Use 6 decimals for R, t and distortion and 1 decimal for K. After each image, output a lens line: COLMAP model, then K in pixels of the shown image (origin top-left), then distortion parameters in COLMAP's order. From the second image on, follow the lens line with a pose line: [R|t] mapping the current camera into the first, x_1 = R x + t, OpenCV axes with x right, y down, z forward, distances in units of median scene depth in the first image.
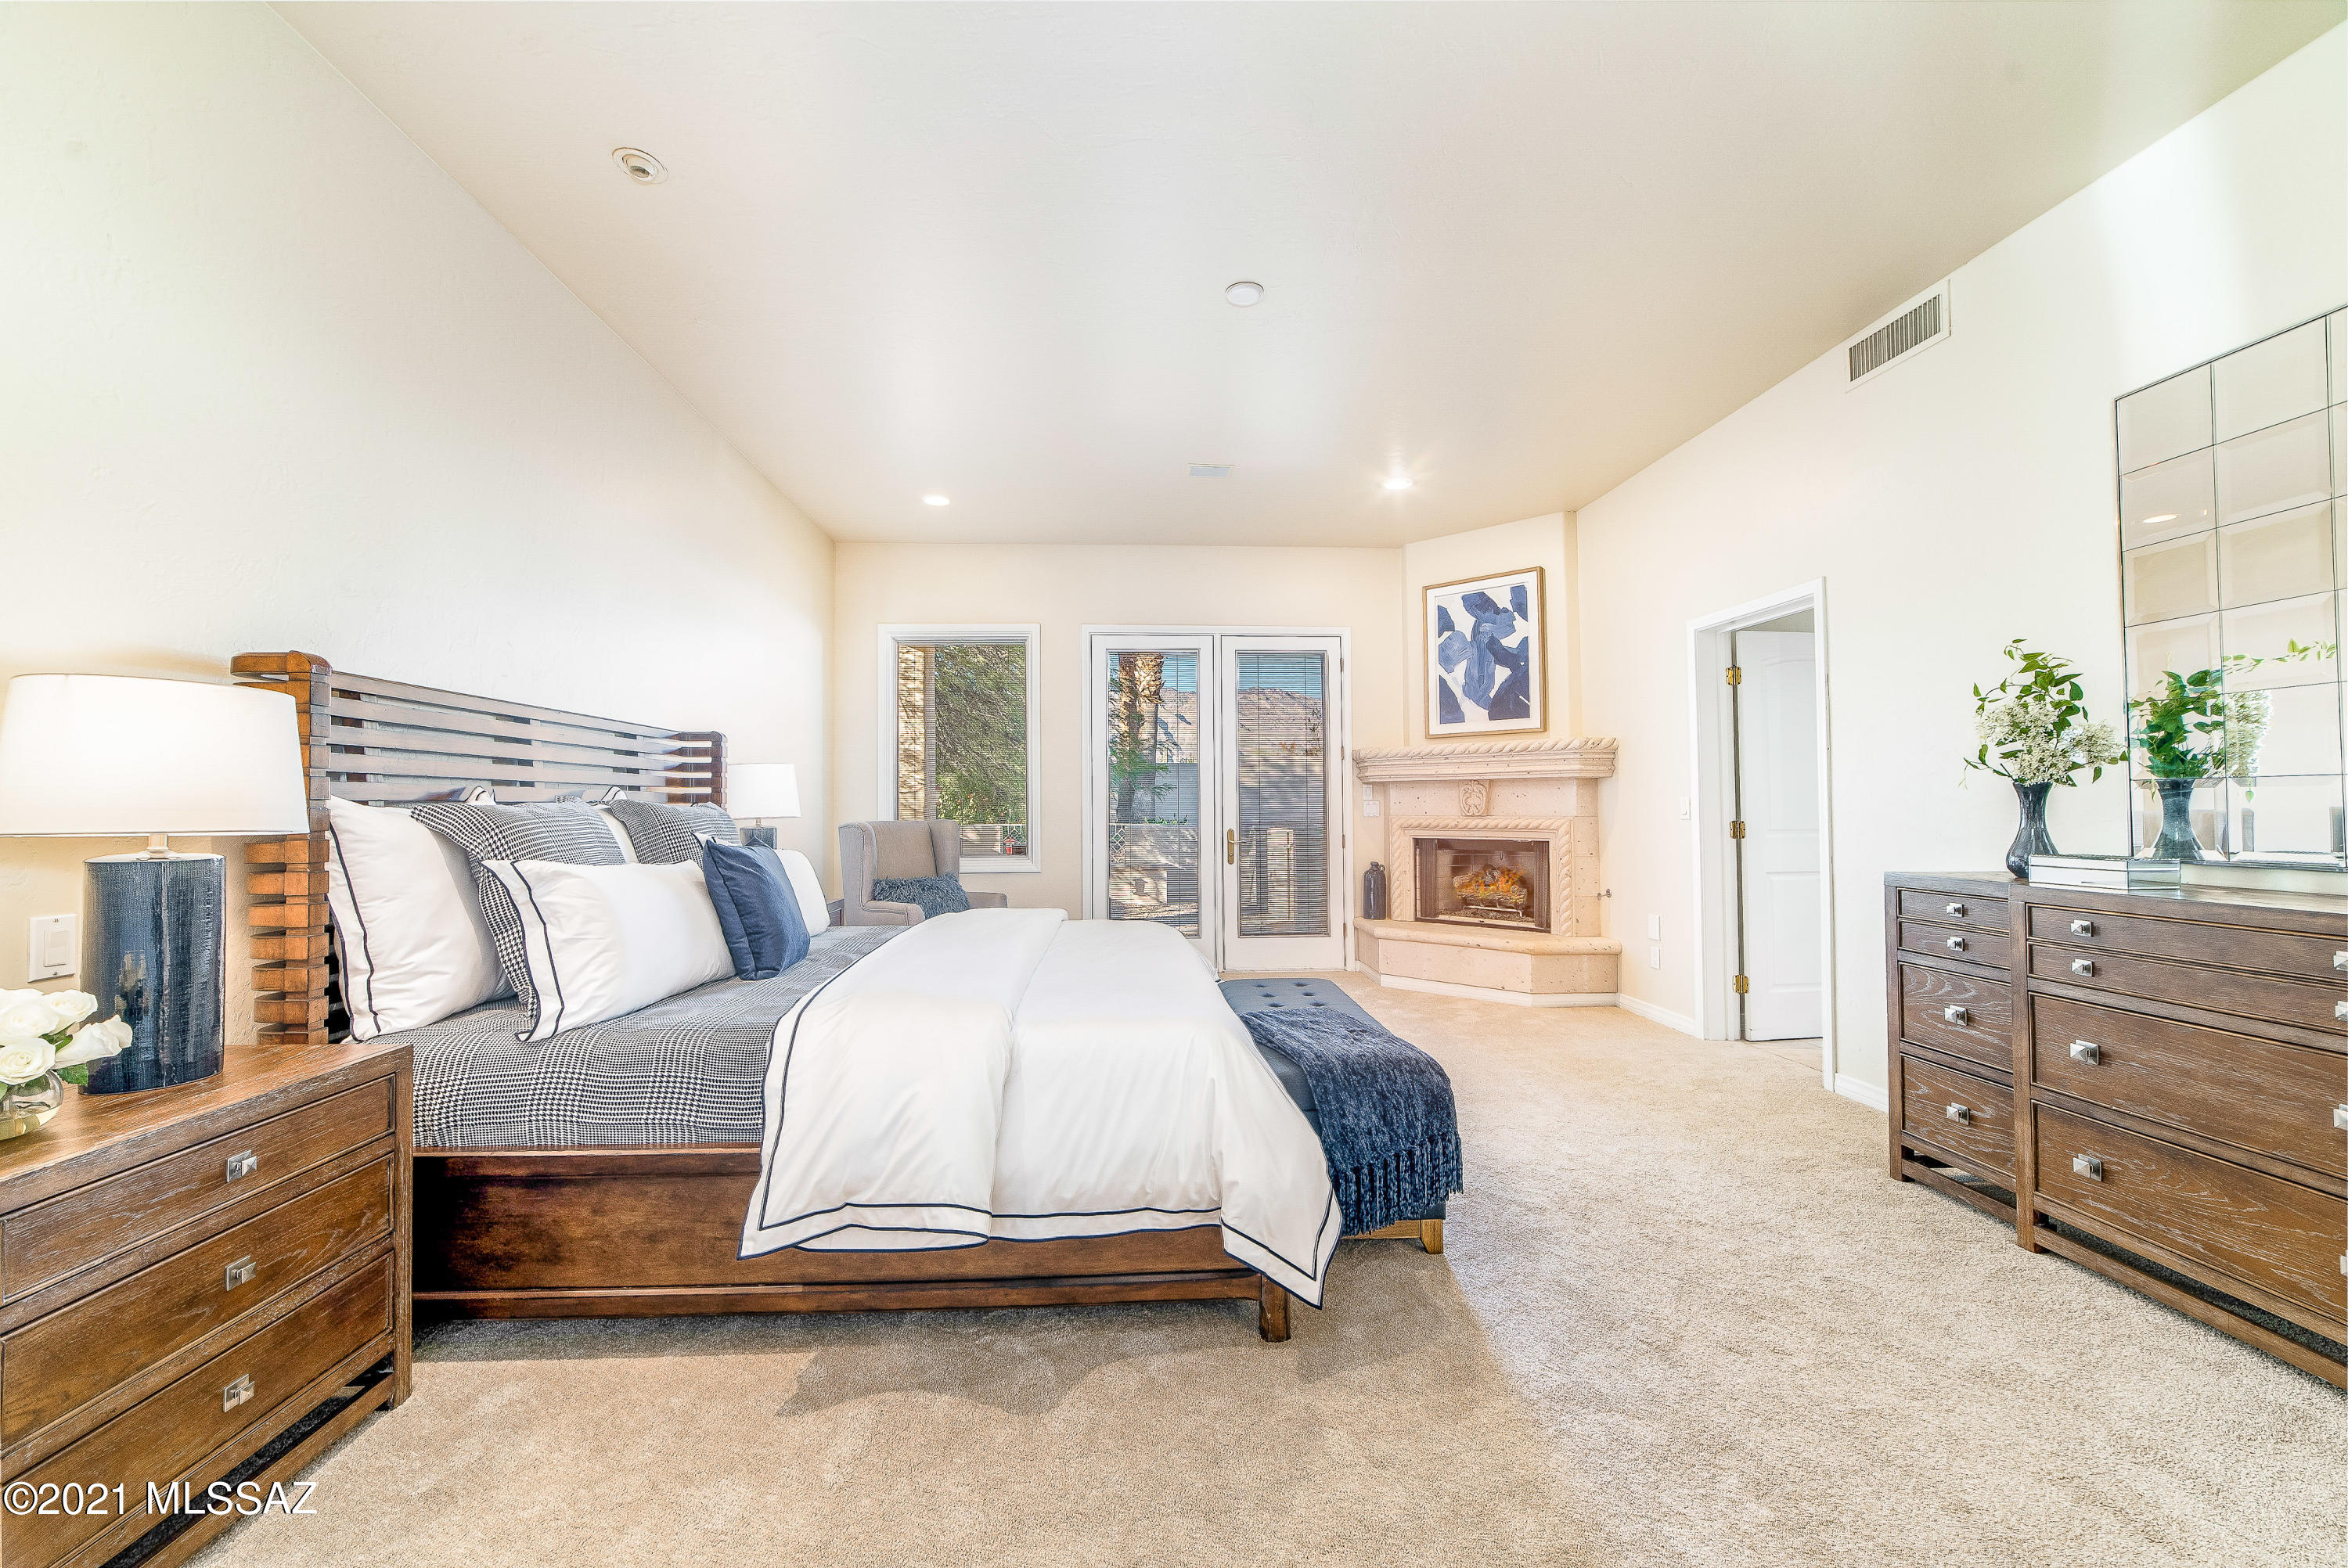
lens RADIAL K [[911.0, 0, 1160.8], [0, 911.0, 792.9], [0, 0, 1]] dist [-0.017174, 0.005207]
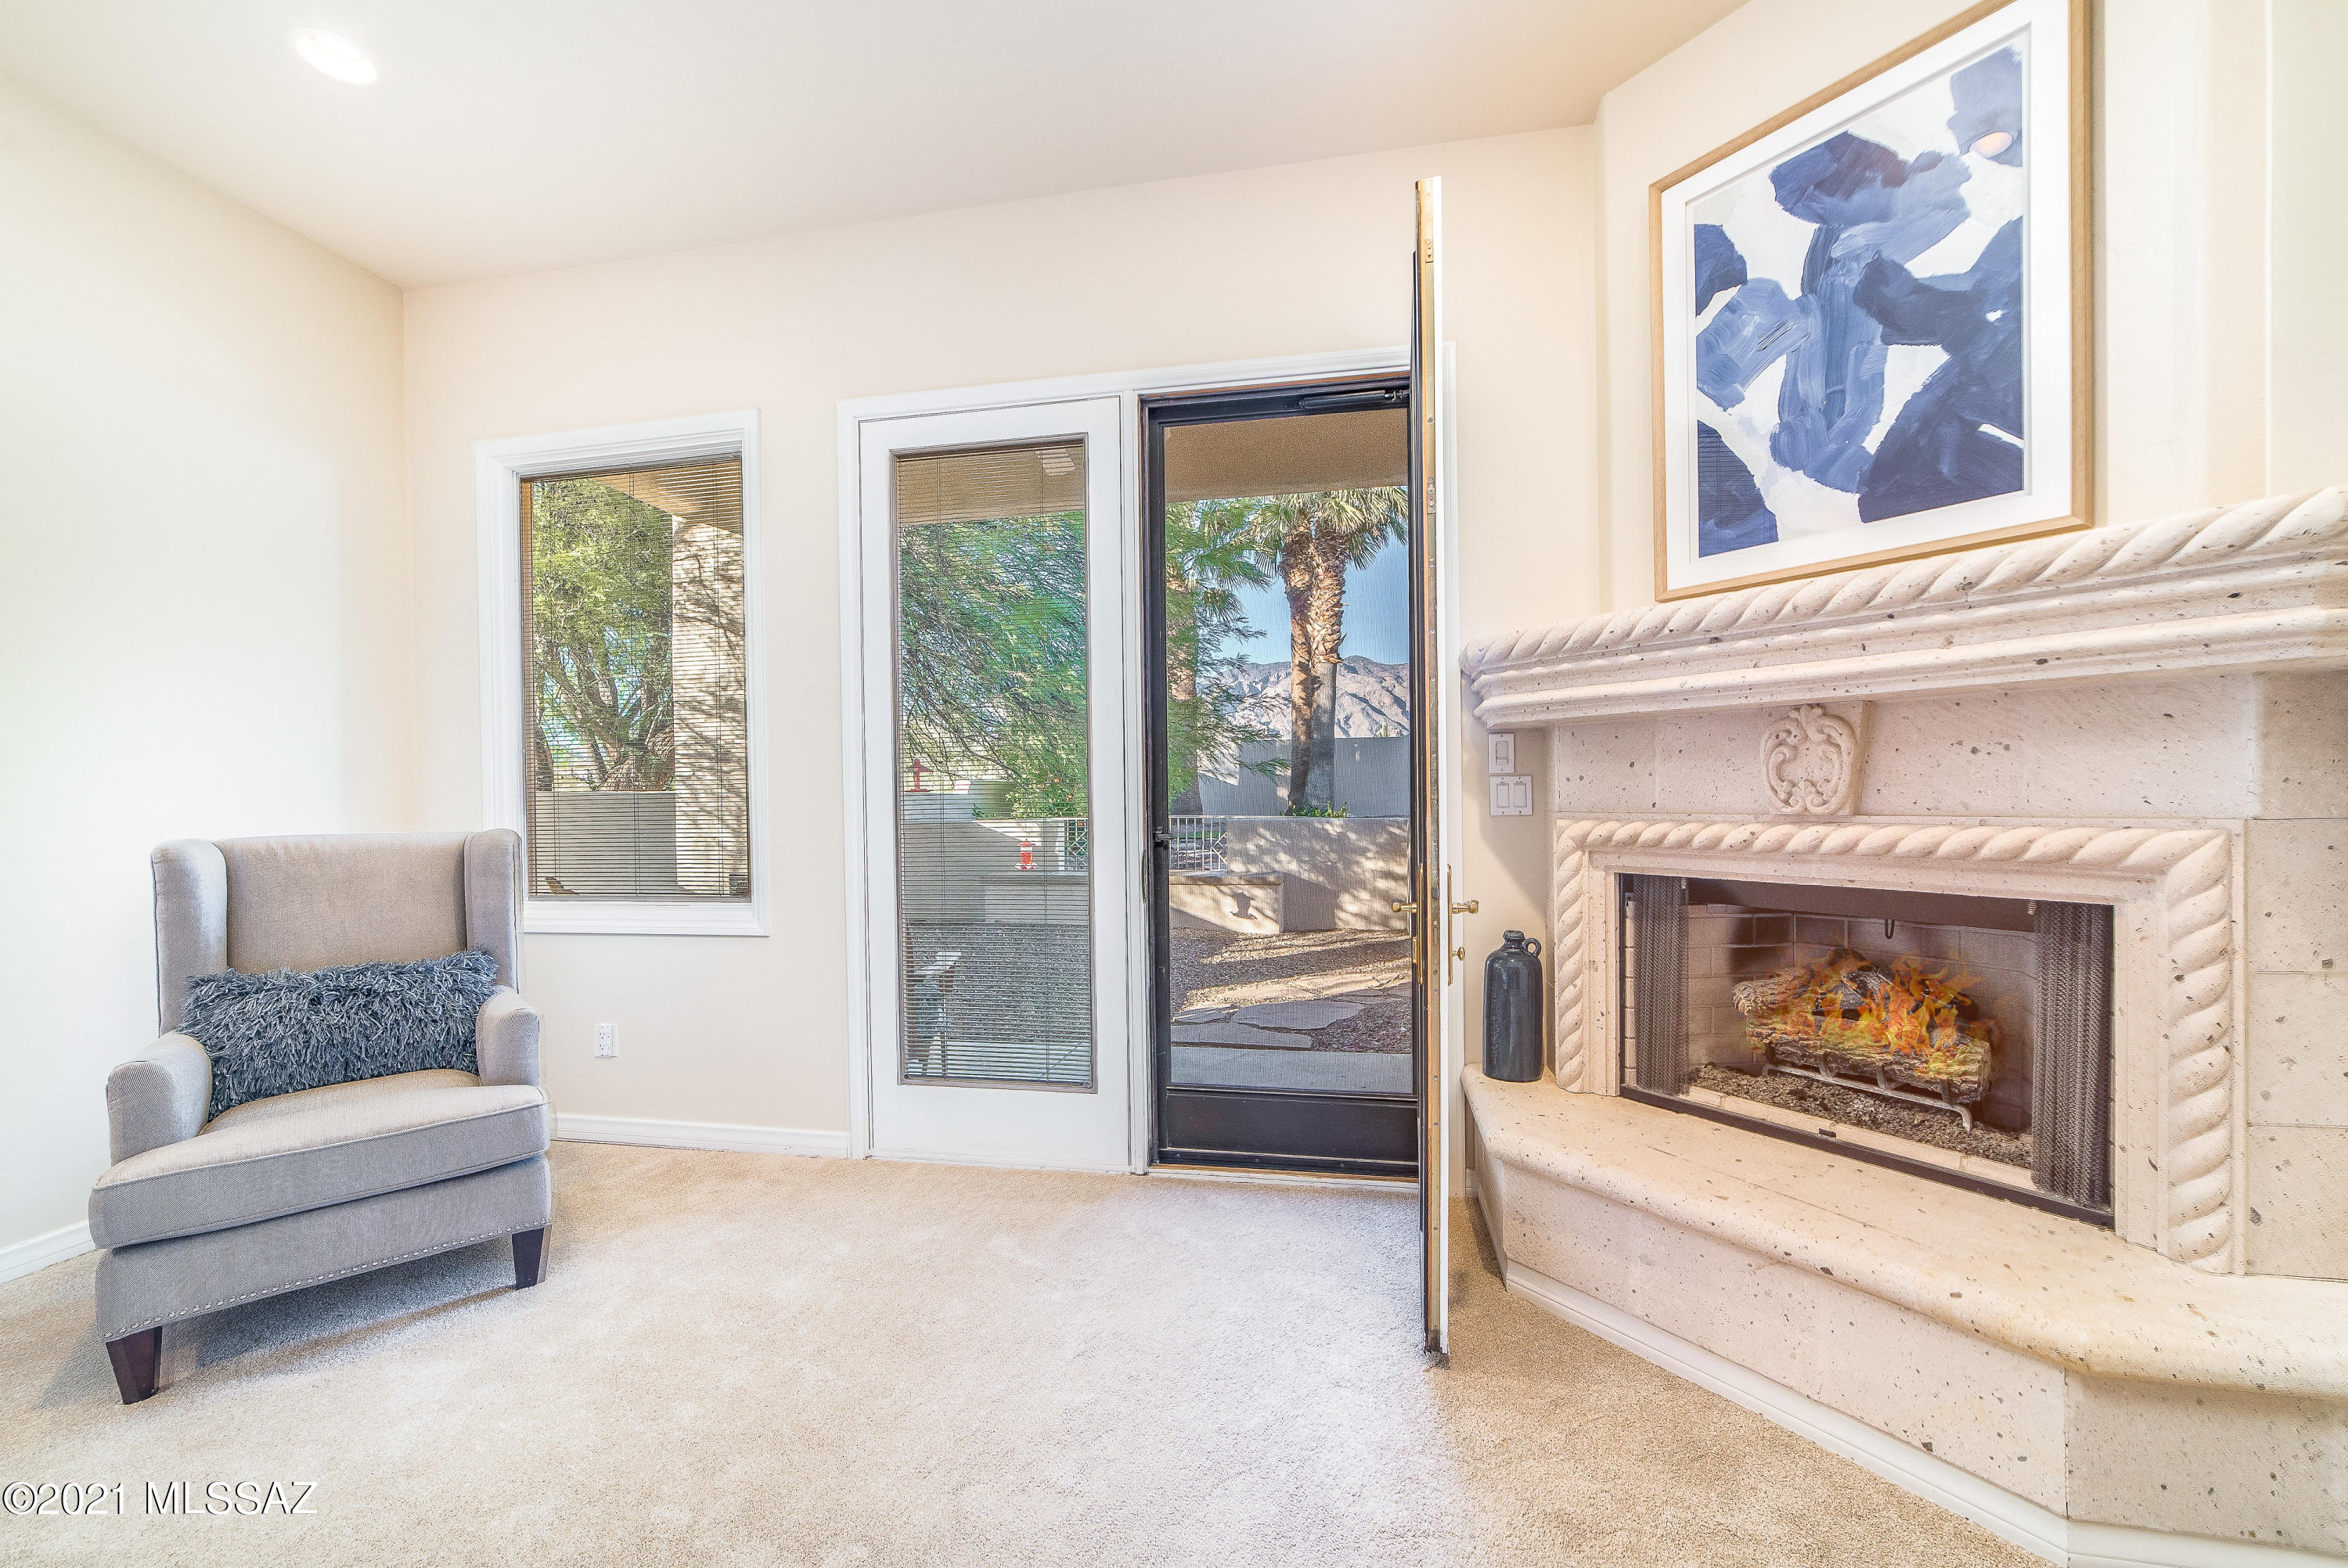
lens RADIAL K [[911.0, 0, 1173.9], [0, 911.0, 819.3], [0, 0, 1]] dist [-0.017174, 0.005207]
pose [[0.969267, -0.004328, -0.245974, 0.197381], [0.016029, 0.998832, 0.045588, 0.007777], [0.245489, -0.048130, 0.968204, 0.610311]]
